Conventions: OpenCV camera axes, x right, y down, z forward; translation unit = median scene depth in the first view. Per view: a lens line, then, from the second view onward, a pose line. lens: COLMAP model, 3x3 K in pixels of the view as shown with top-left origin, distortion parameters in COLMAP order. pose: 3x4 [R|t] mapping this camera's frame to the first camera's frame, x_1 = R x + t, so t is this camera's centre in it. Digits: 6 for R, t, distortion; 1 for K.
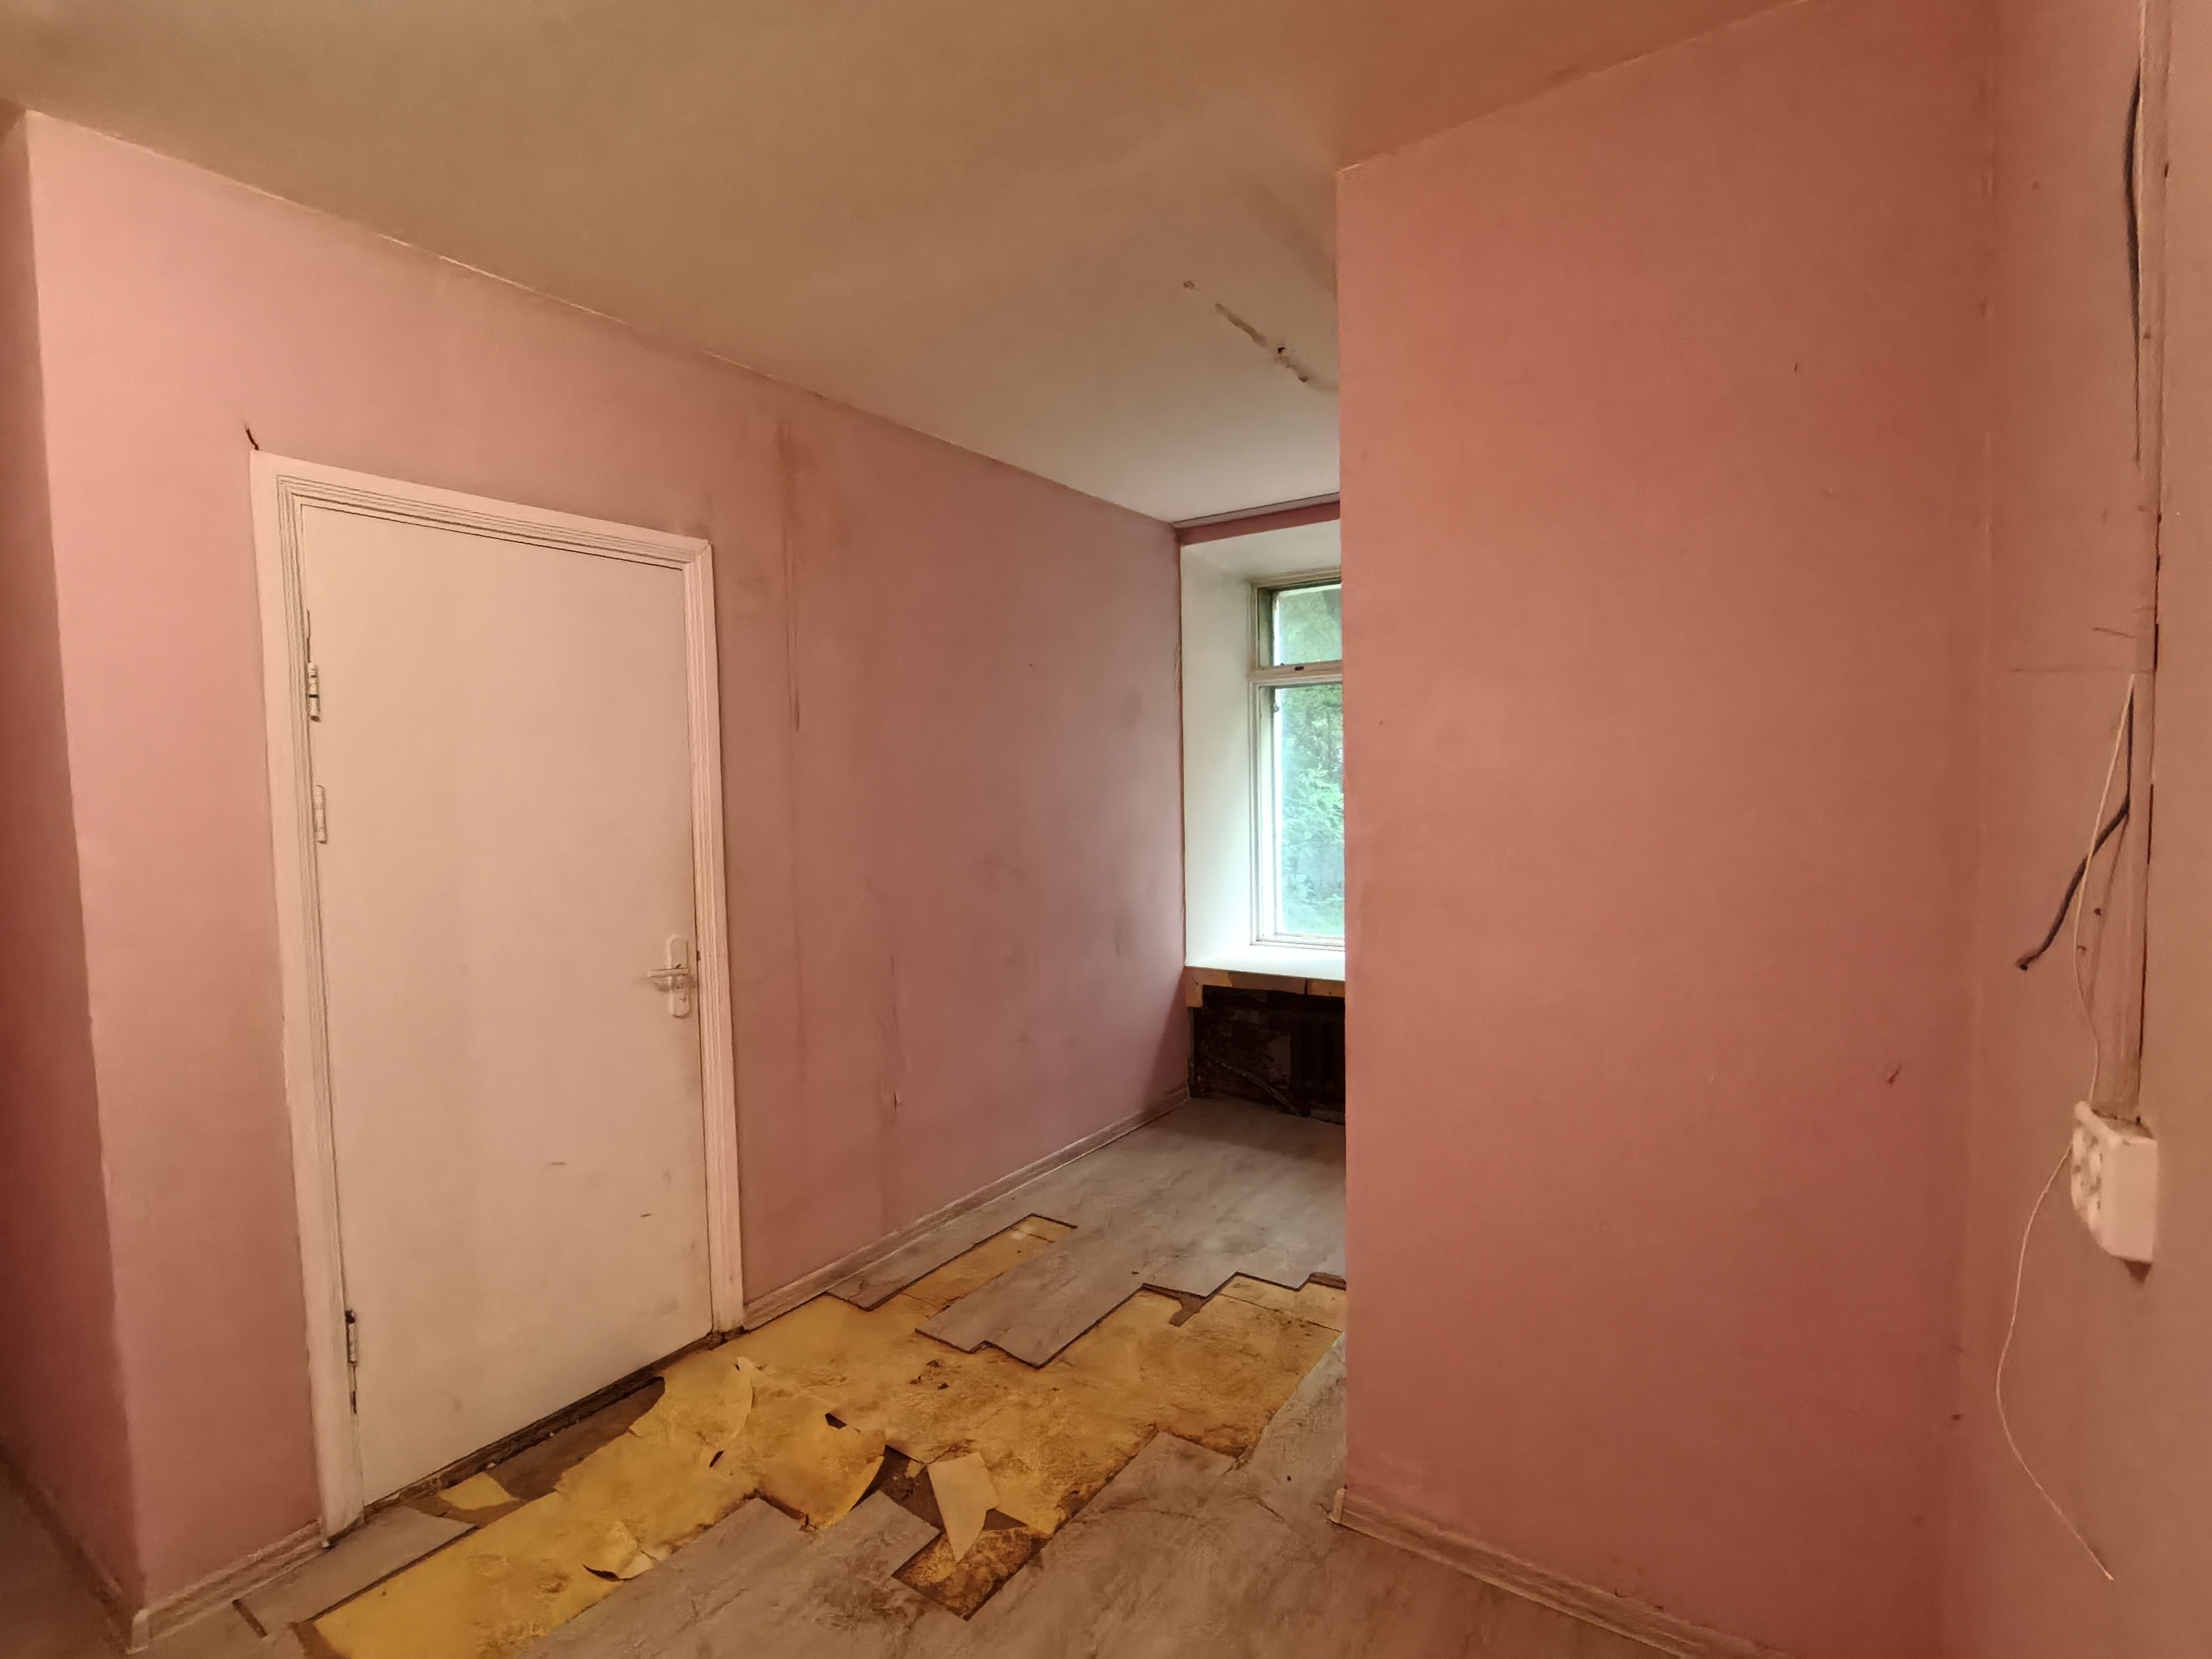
lens RADIAL K [[1024.9, 0, 1112.6], [0, 1024.9, 835.6], [0, 0, 1]] dist [-0.004154, -0.002392]
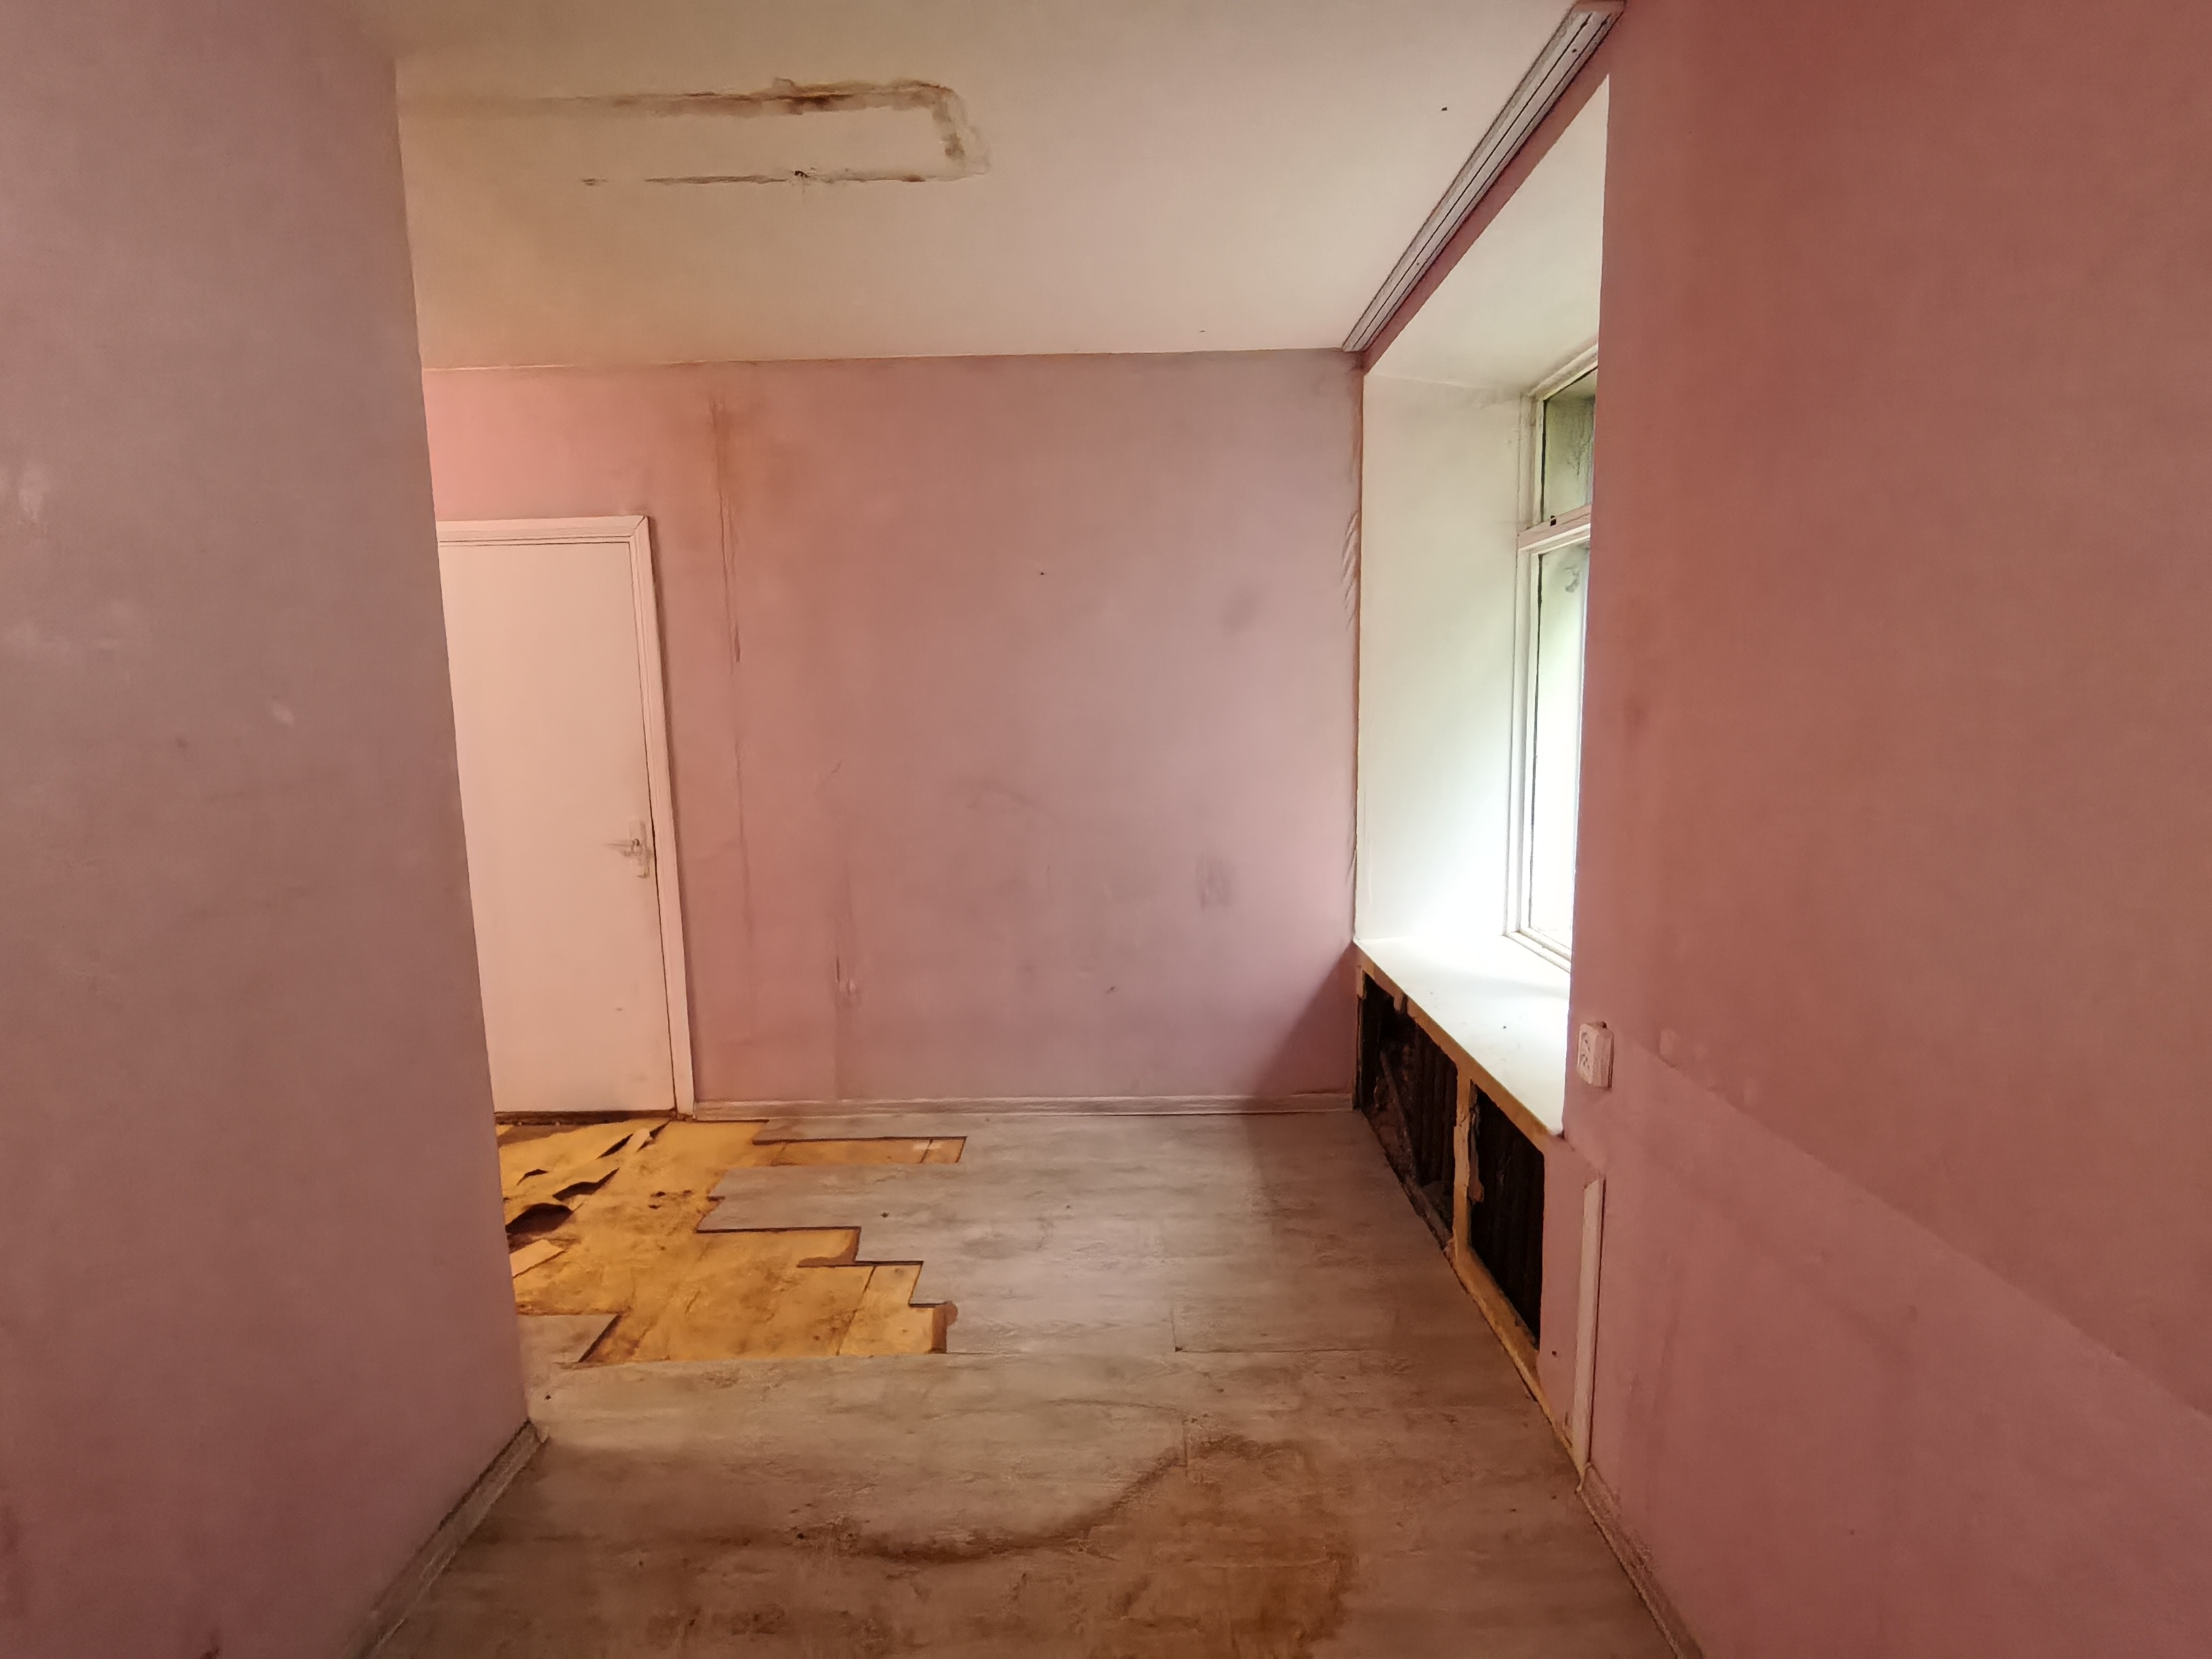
lens RADIAL K [[1024.9, 0, 1112.6], [0, 1024.9, 835.6], [0, 0, 1]] dist [-0.004154, -0.002392]
pose [[0.563672, 0.118911, -0.817395, 1.083639], [-0.037579, 0.992251, 0.118434, -0.065847], [0.825144, -0.036041, 0.563772, 0.776482]]
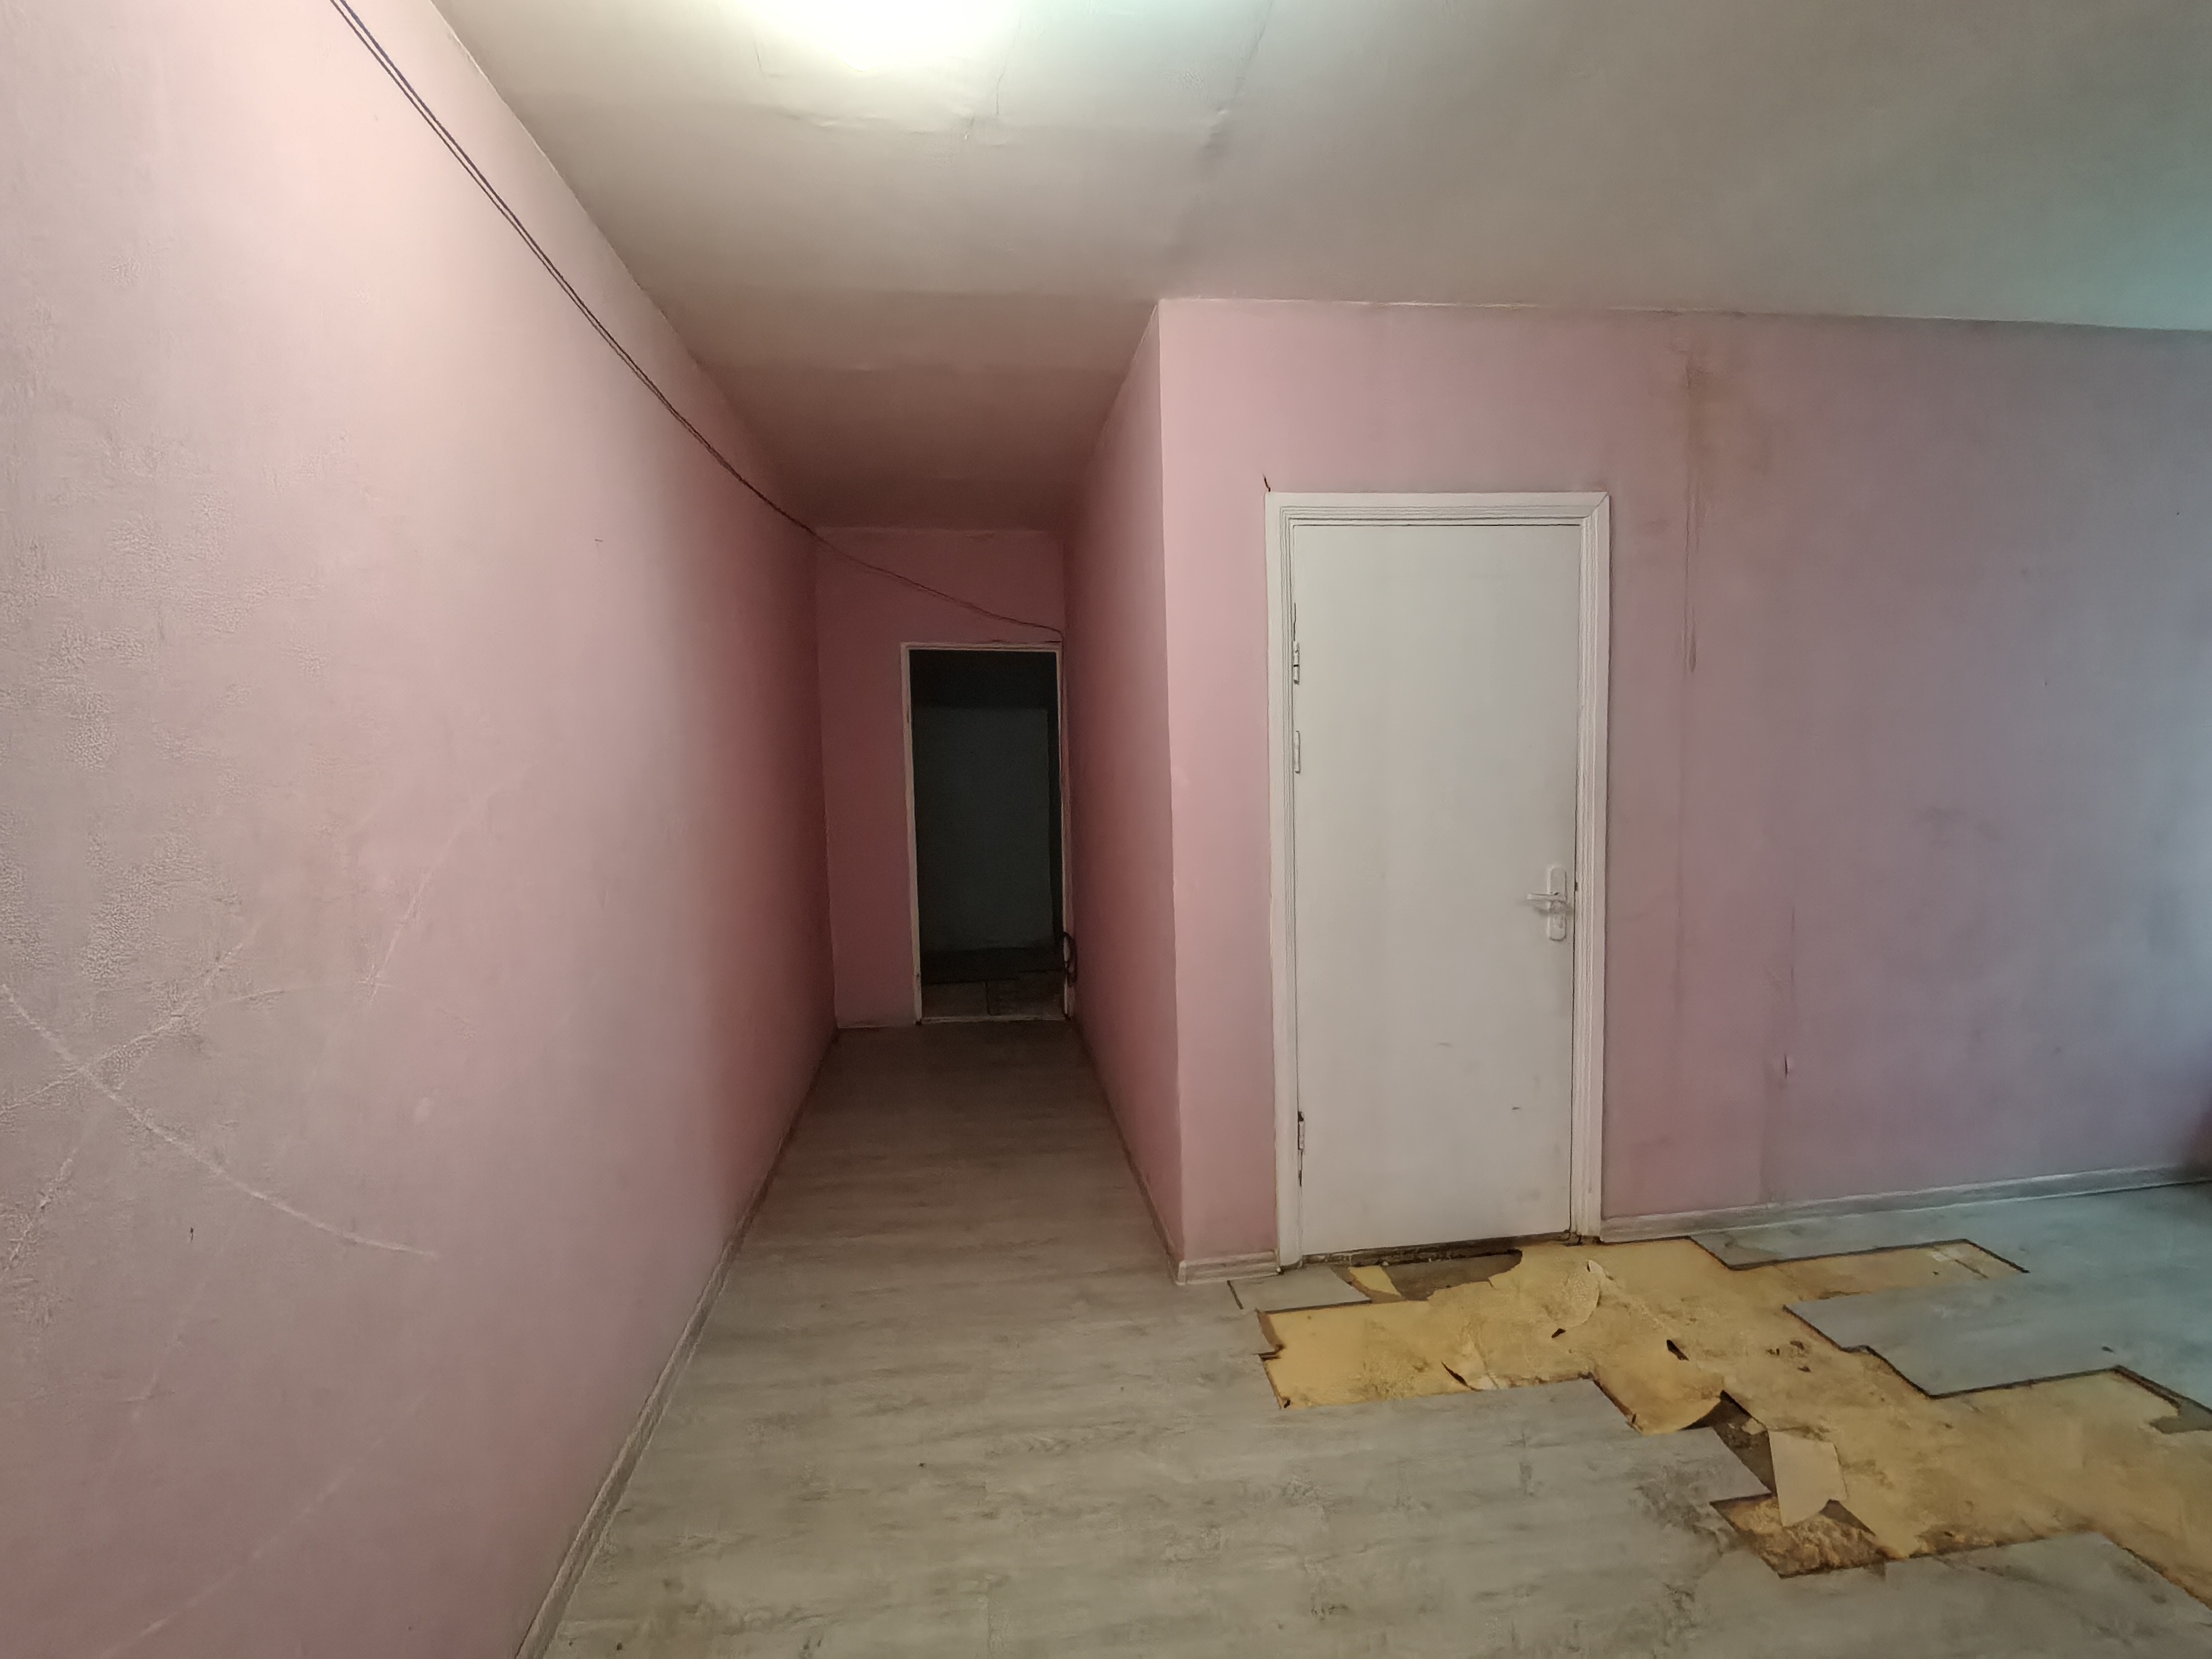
lens RADIAL K [[1037.1, 0, 1106.0], [0, 1037.1, 829.5], [0, 0, 1]] dist [-0.022784, -0.000965]
pose [[0.654985, 0.065679, -0.752782, 0.087735], [-0.025177, 0.997559, 0.065129, -0.000452], [0.755222, -0.023706, 0.655040, -0.086557]]
